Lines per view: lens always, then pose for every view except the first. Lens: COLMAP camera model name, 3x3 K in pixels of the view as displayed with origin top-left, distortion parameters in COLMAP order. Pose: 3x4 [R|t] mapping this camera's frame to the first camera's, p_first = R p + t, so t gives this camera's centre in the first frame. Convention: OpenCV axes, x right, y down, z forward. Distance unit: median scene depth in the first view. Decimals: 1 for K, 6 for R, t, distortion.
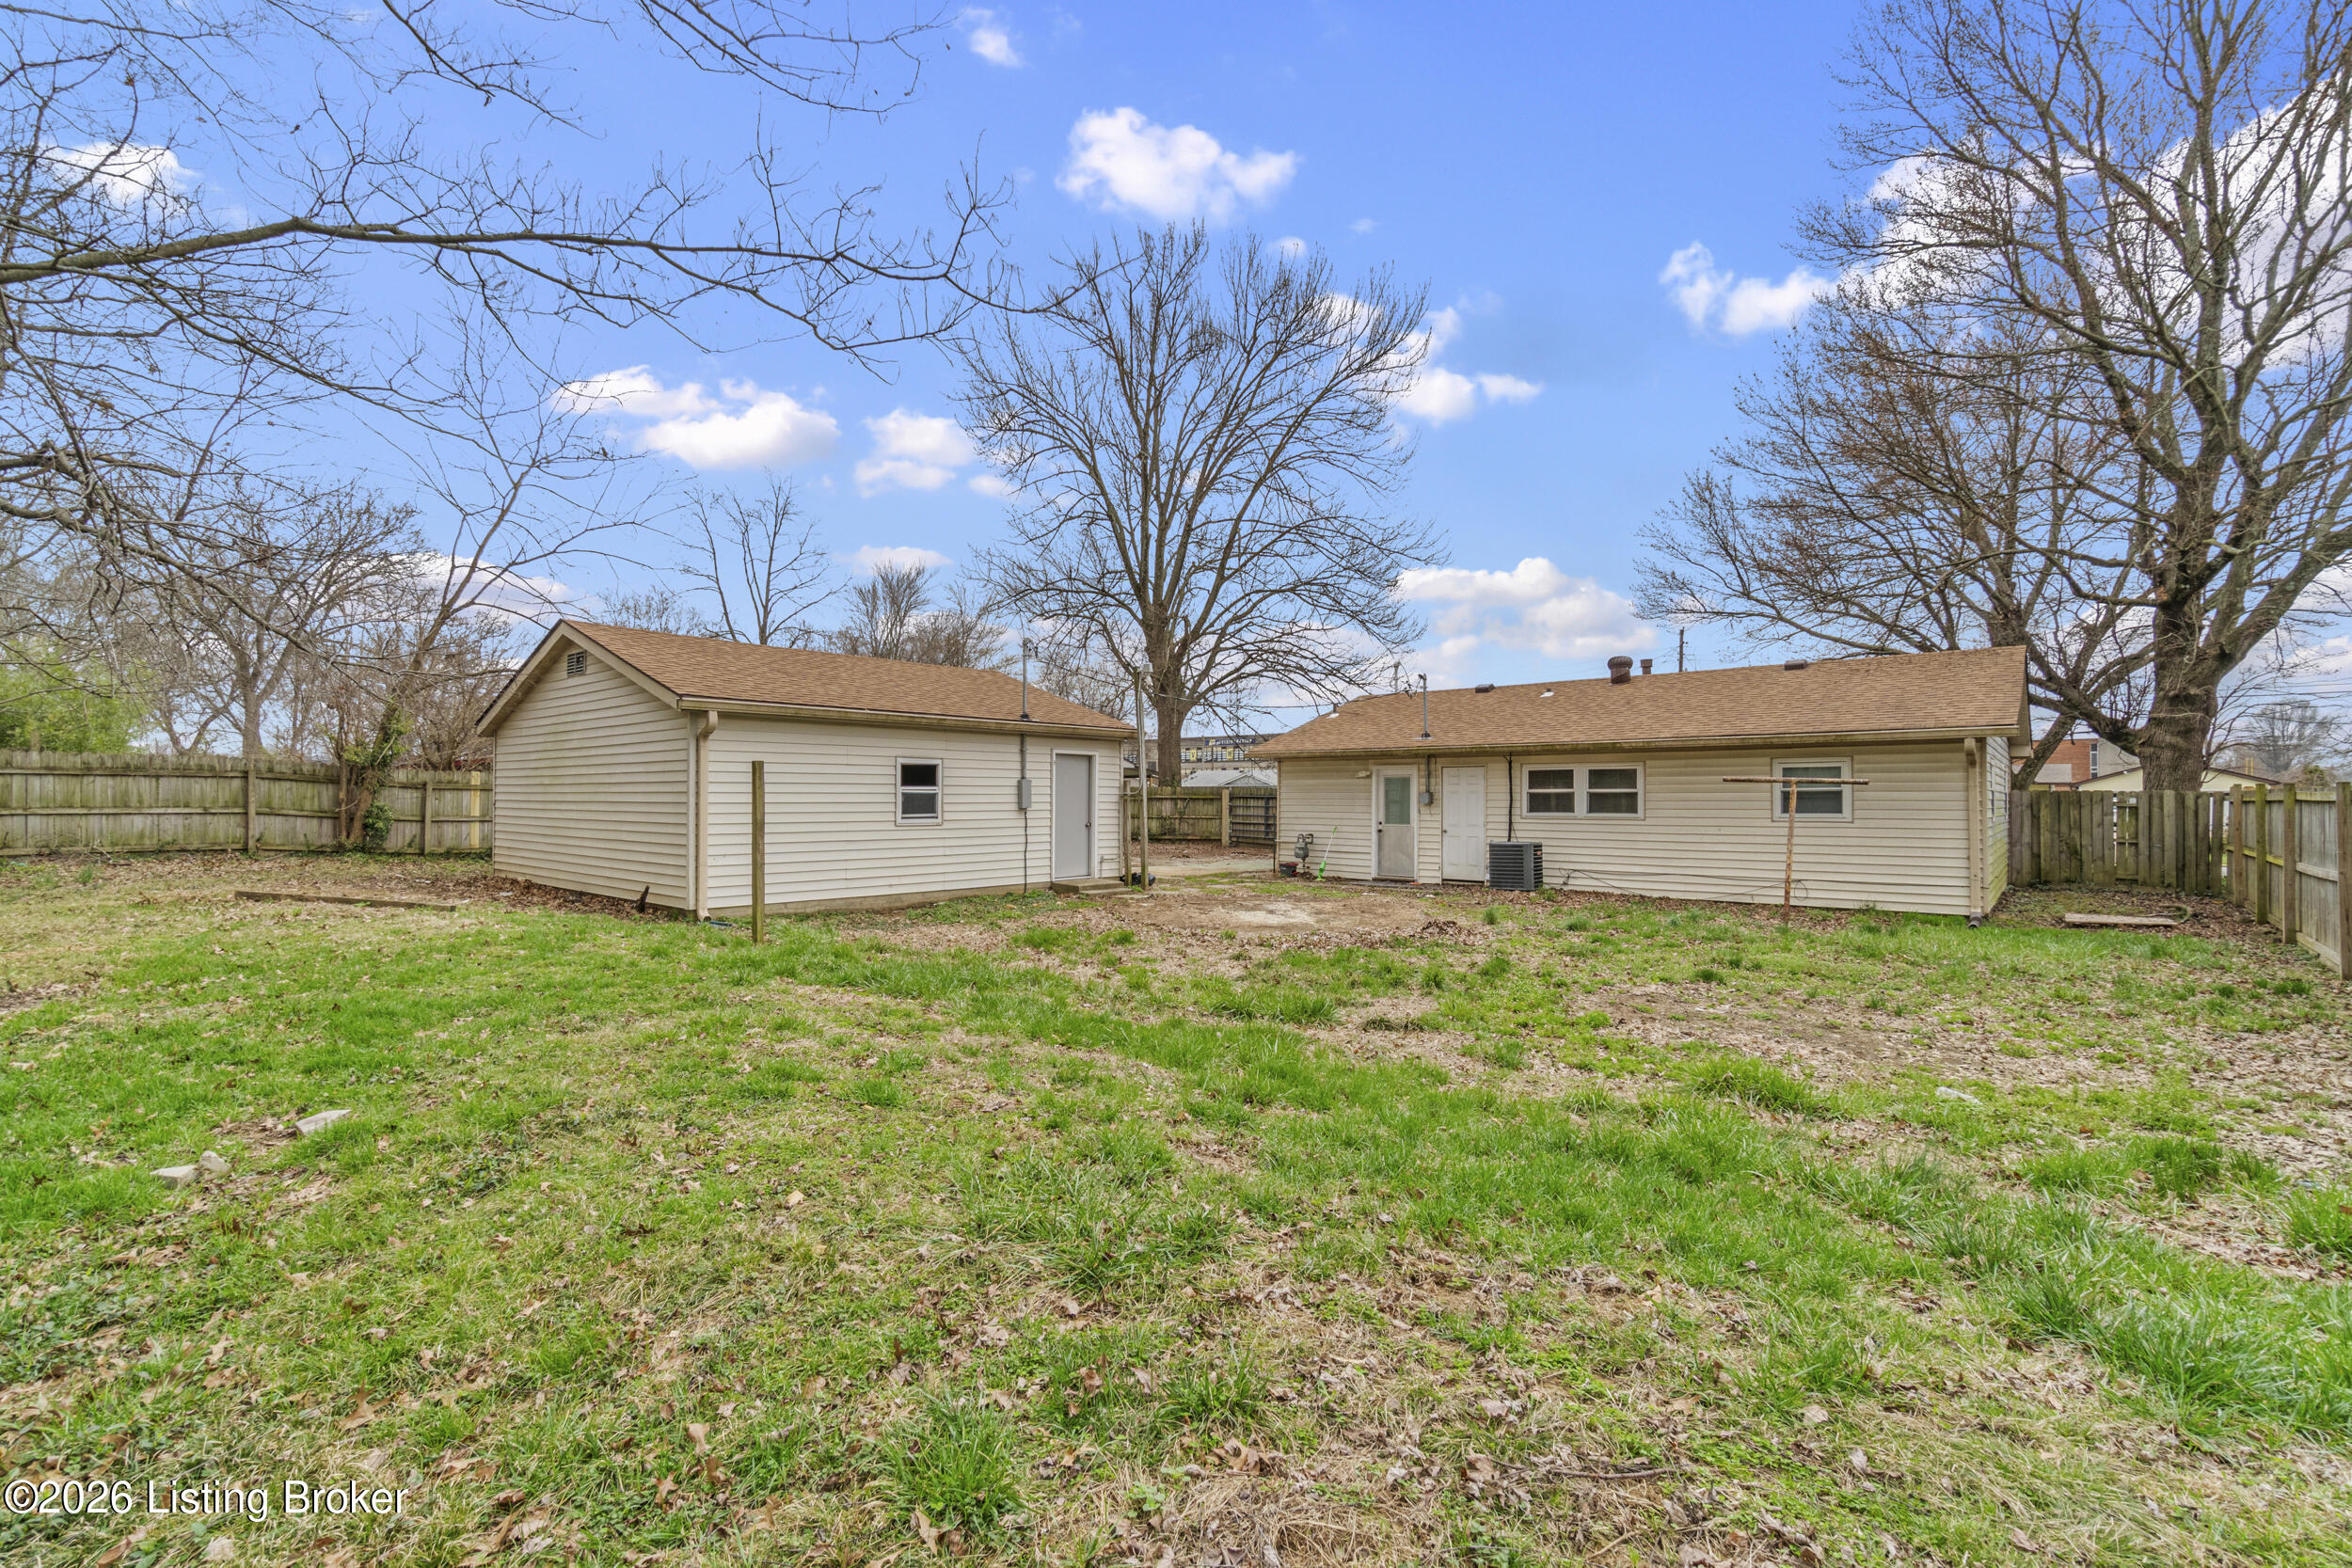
lens RADIAL K [[1069.4, 0, 1173.1], [0, 1069.4, 812.0], [0, 0, 1]] dist [-0.000934, -0.000173]
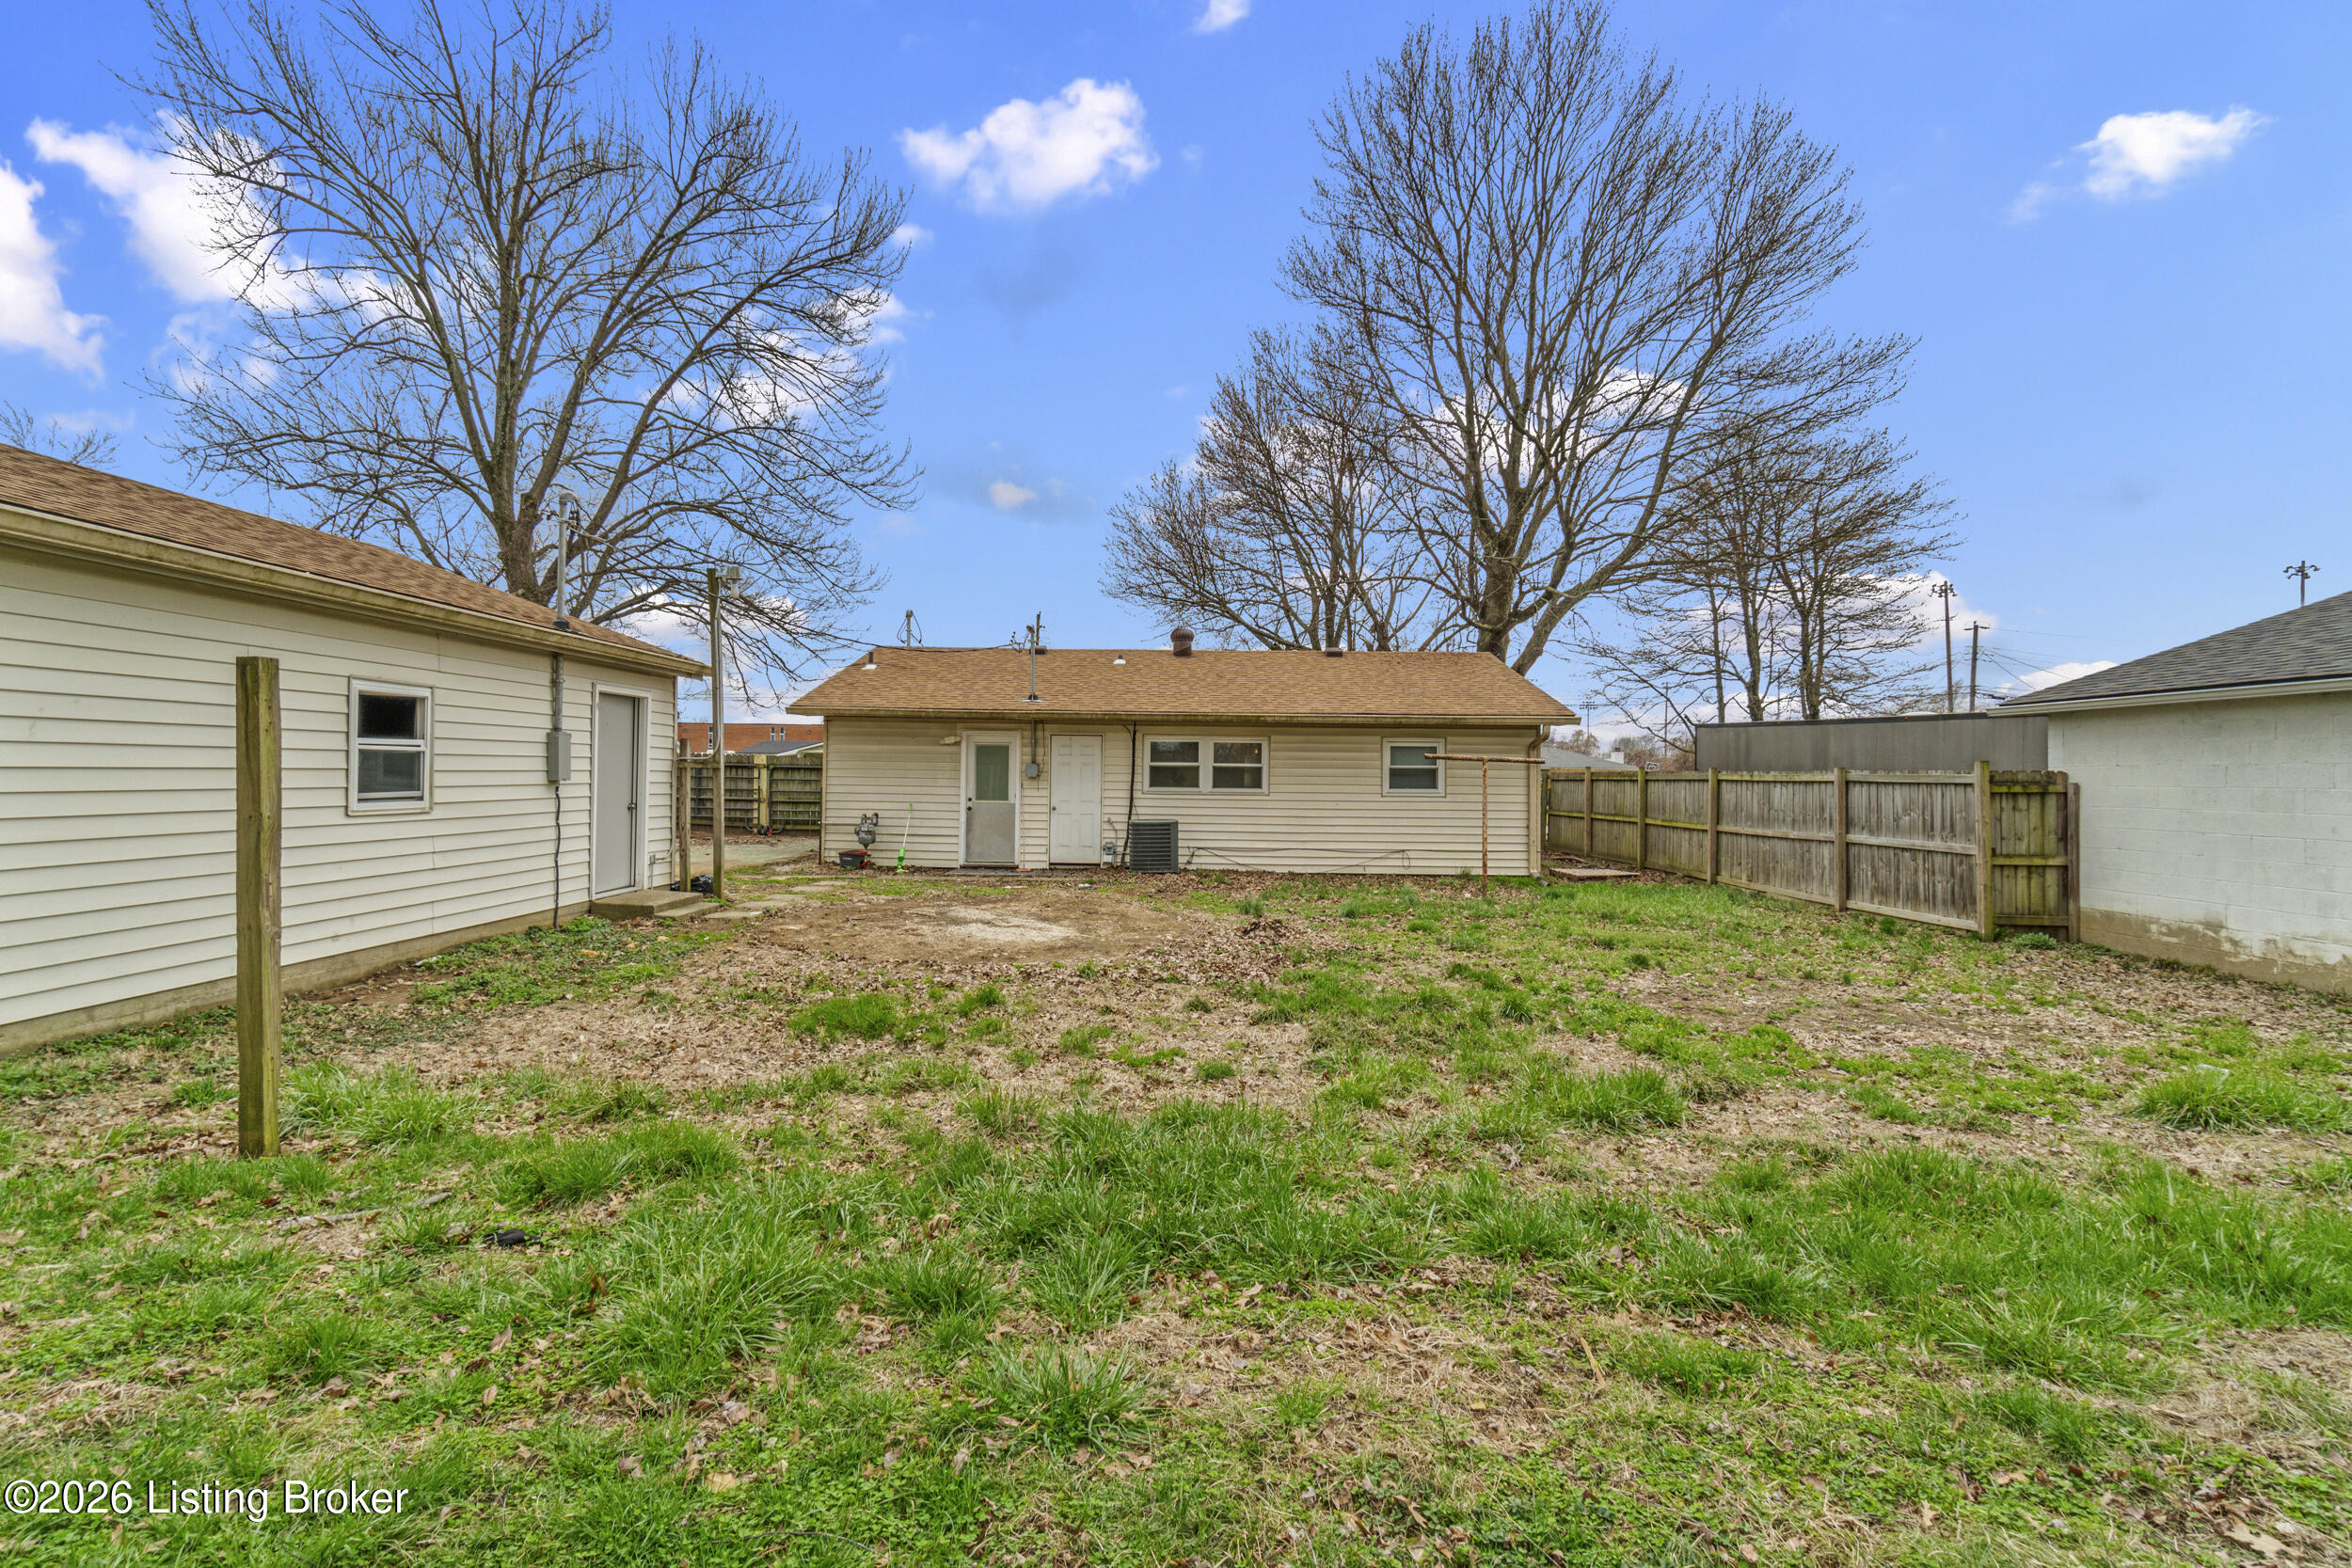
lens RADIAL K [[1021.9, 0, 1176.0], [0, 1021.9, 784.0], [0, 0, 1]] dist [-0.001149, -0.000118]
pose [[0.756943, 0.002714, 0.653475, -0.232109], [-0.003459, 0.999994, -0.000146, -0.002464], [-0.653472, -0.002149, 0.756948, 0.326957]]
